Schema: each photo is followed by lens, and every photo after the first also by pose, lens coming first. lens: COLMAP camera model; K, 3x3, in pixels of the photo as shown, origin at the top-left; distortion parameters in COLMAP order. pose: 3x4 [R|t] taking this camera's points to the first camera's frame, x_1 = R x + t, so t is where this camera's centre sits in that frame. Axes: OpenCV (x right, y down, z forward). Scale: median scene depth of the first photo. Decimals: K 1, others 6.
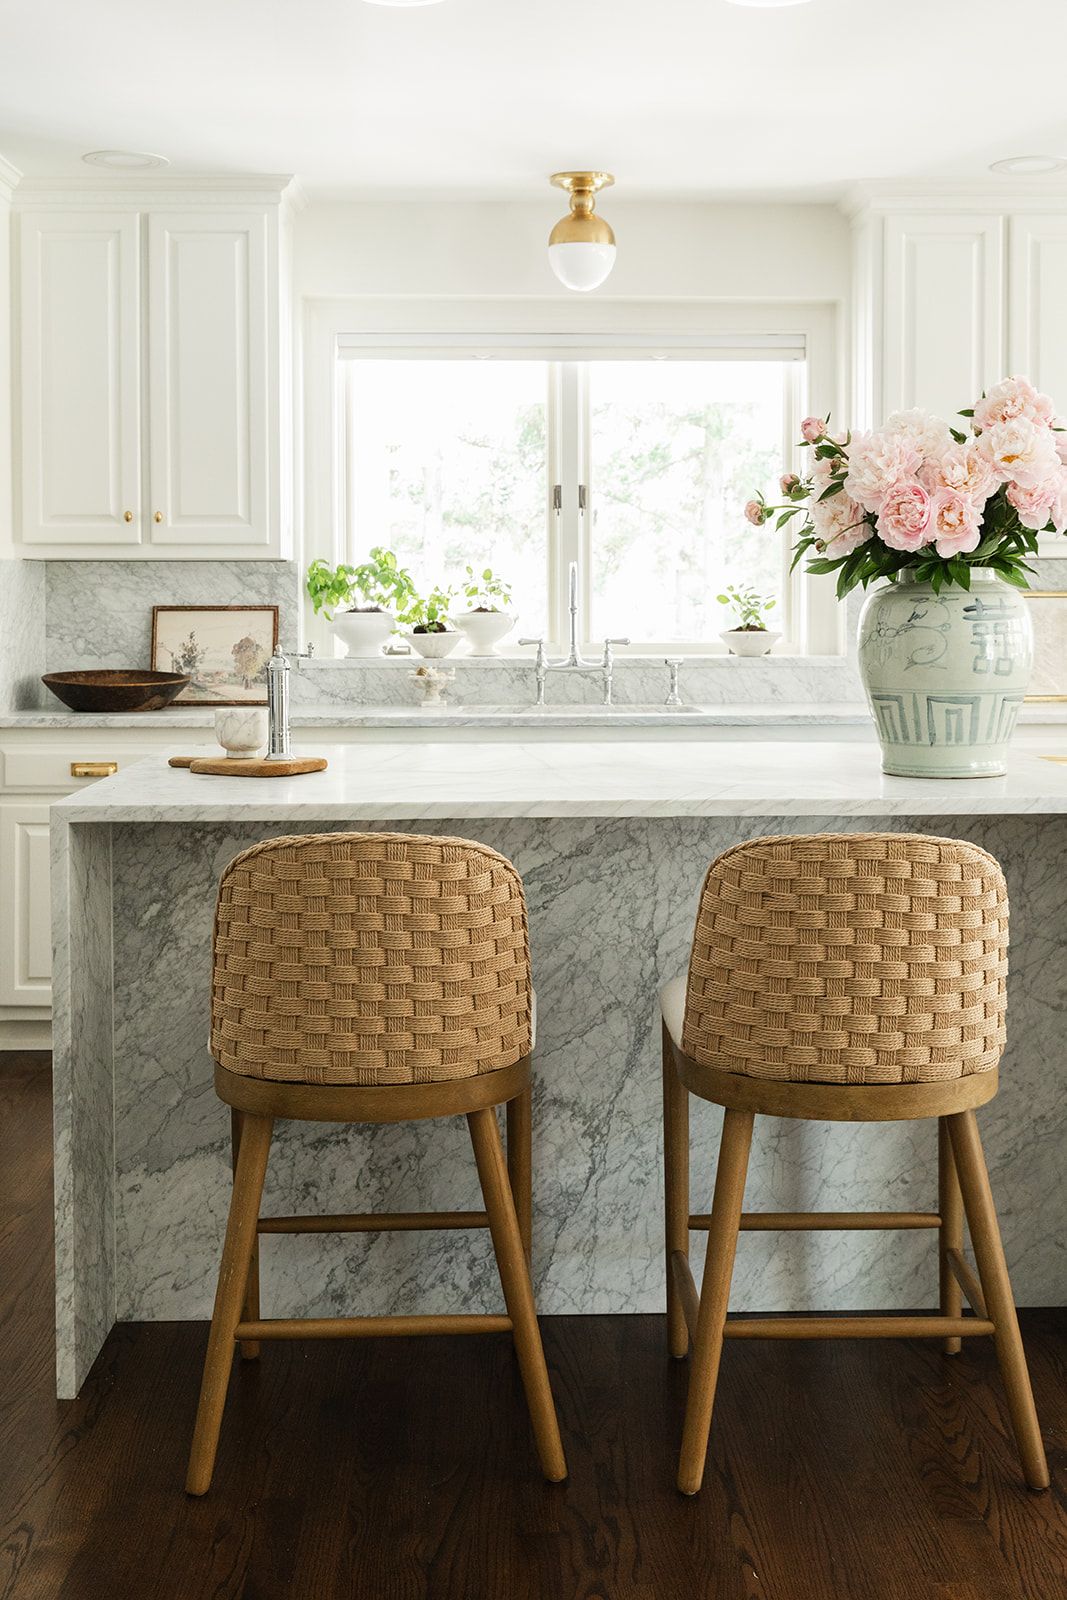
lens RADIAL K [[1788.9, 0, 534.4], [0, 1788.9, 663.8], [0, 0, 1]] dist [-0.004159, -0.007384]
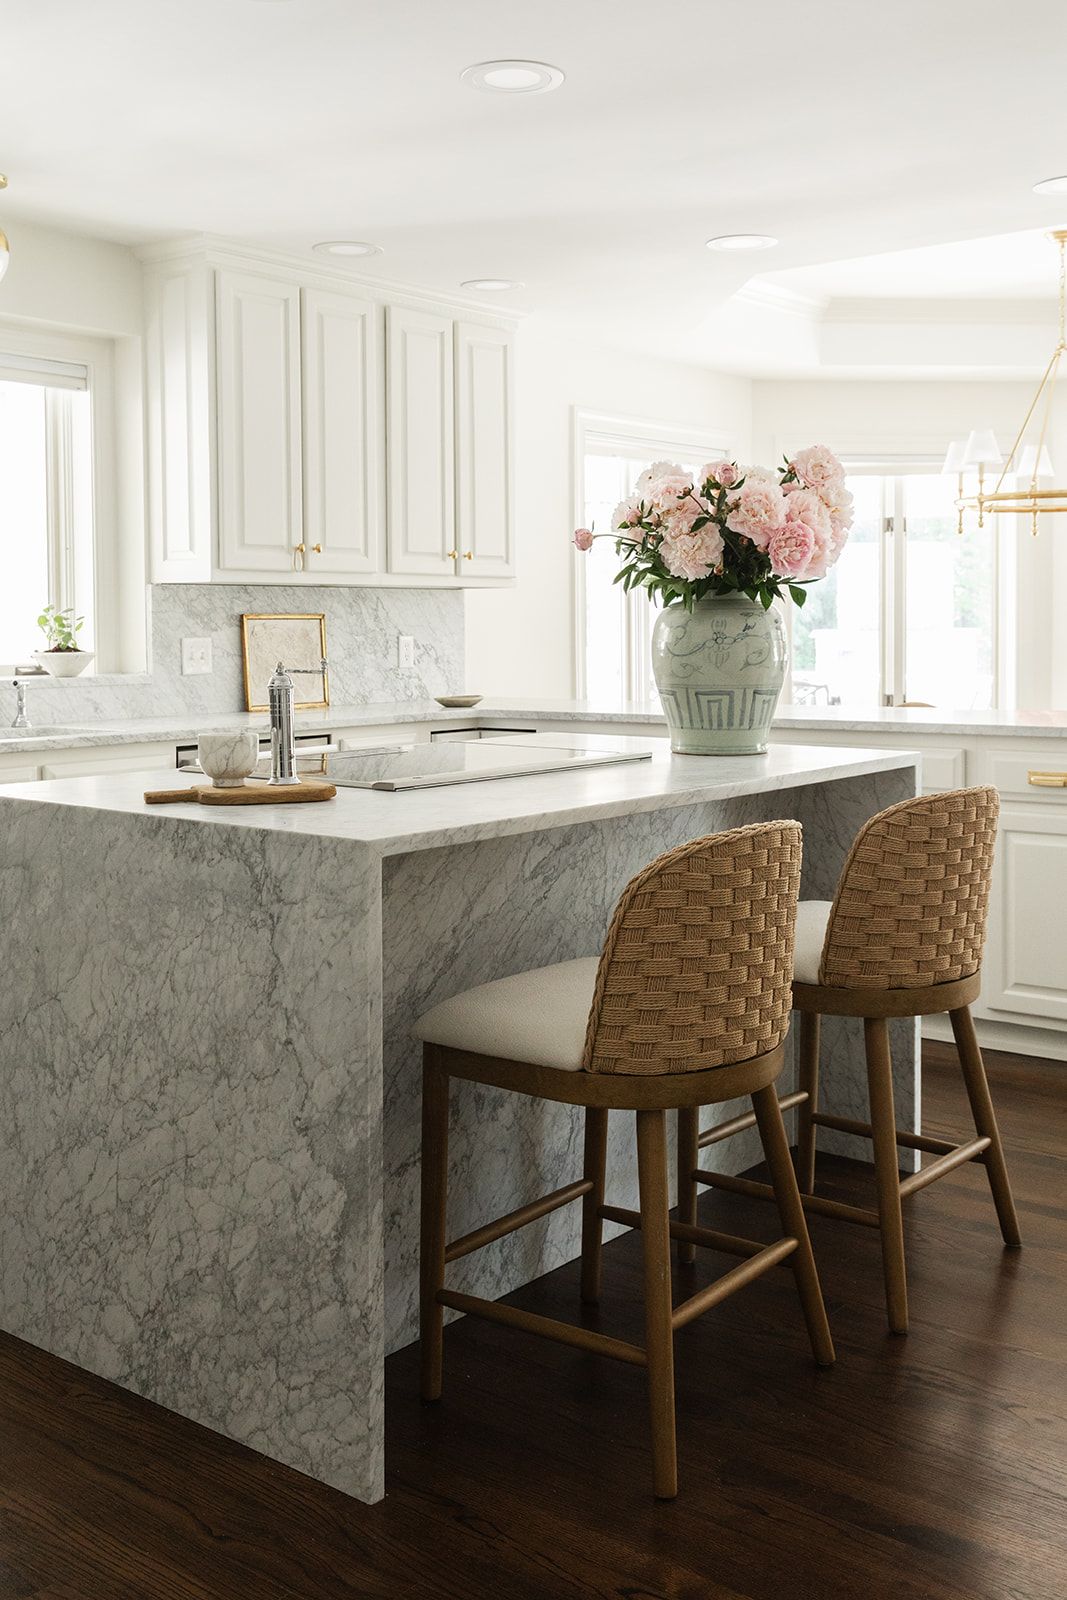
lens RADIAL K [[1601.9, 0, 536.3], [0, 1601.9, 689.2], [0, 0, 1]] dist [0.003609, -0.003396]
pose [[0.648063, -0.032338, 0.760900, -0.727541], [0.031422, 0.999383, 0.015711, -0.005251], [-0.760938, 0.013727, 0.648679, 0.370602]]
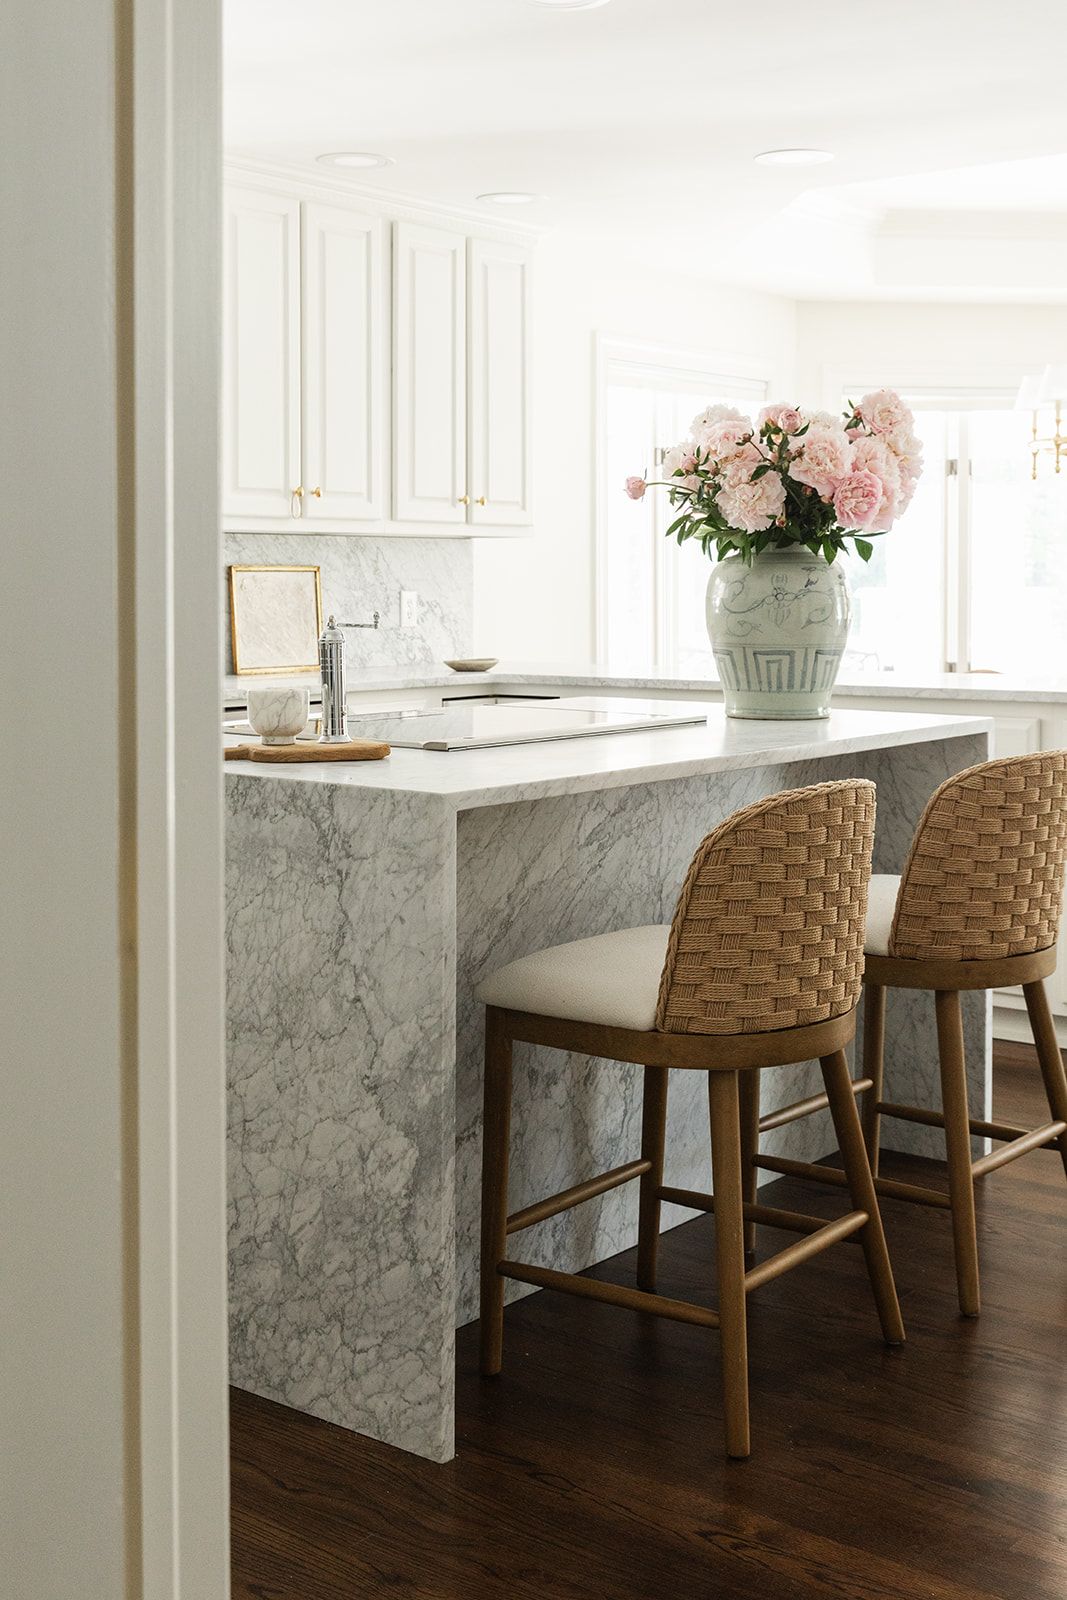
lens RADIAL K [[1944.1, 0, 529.6], [0, 1944.1, 638.6], [0, 0, 1]] dist [-0.015064, -0.004649]
pose [[0.643628, -0.020914, 0.765053, -0.867779], [0.025749, 0.999652, 0.005665, -0.001670], [-0.764905, 0.016053, 0.643943, 0.306984]]
